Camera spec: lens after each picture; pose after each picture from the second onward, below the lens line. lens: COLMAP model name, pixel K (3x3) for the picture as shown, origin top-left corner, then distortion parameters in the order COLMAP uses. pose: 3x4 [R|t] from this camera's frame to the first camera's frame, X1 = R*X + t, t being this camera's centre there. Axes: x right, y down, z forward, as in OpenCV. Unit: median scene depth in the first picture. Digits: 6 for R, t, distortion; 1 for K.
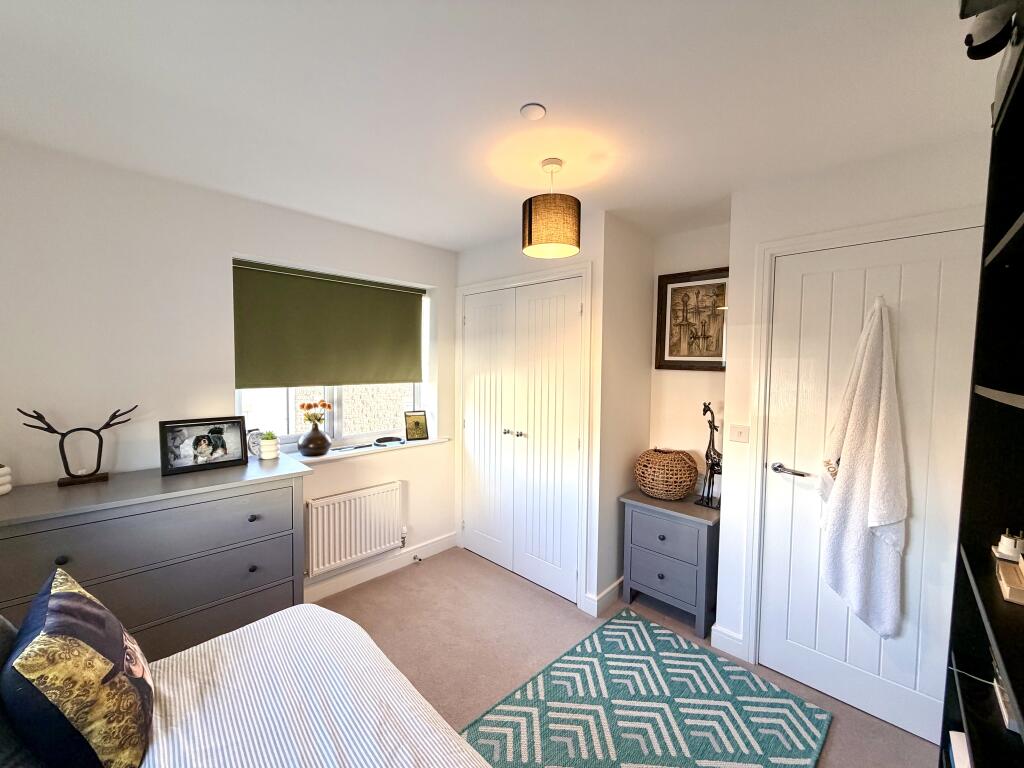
lens RADIAL K [[406.7, 0, 512.0], [0, 406.7, 384.0], [0, 0, 1]] dist [-0.002171, -0.000300]
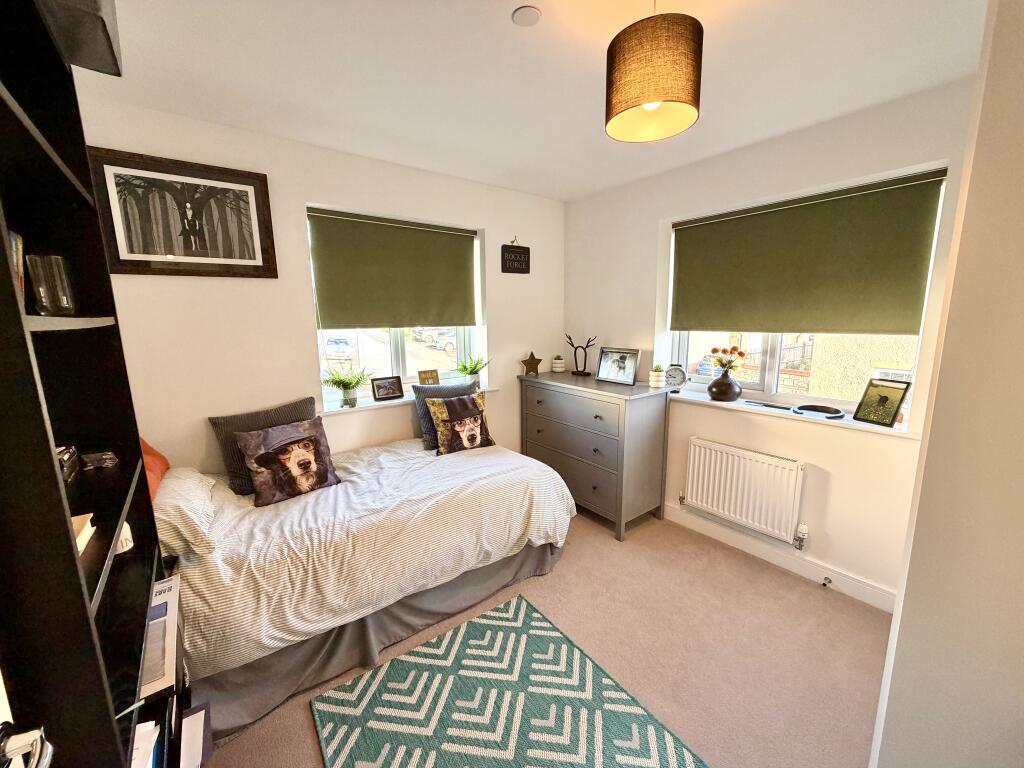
lens RADIAL K [[427.0, 0, 509.9], [0, 427.0, 367.9], [0, 0, 1]] dist [0.088420, -0.000140]
pose [[-0.124941, 0.122965, -0.984515, 0.918686], [-0.039979, 0.990860, 0.128831, -0.033605], [0.991358, 0.055456, -0.118883, 0.861736]]
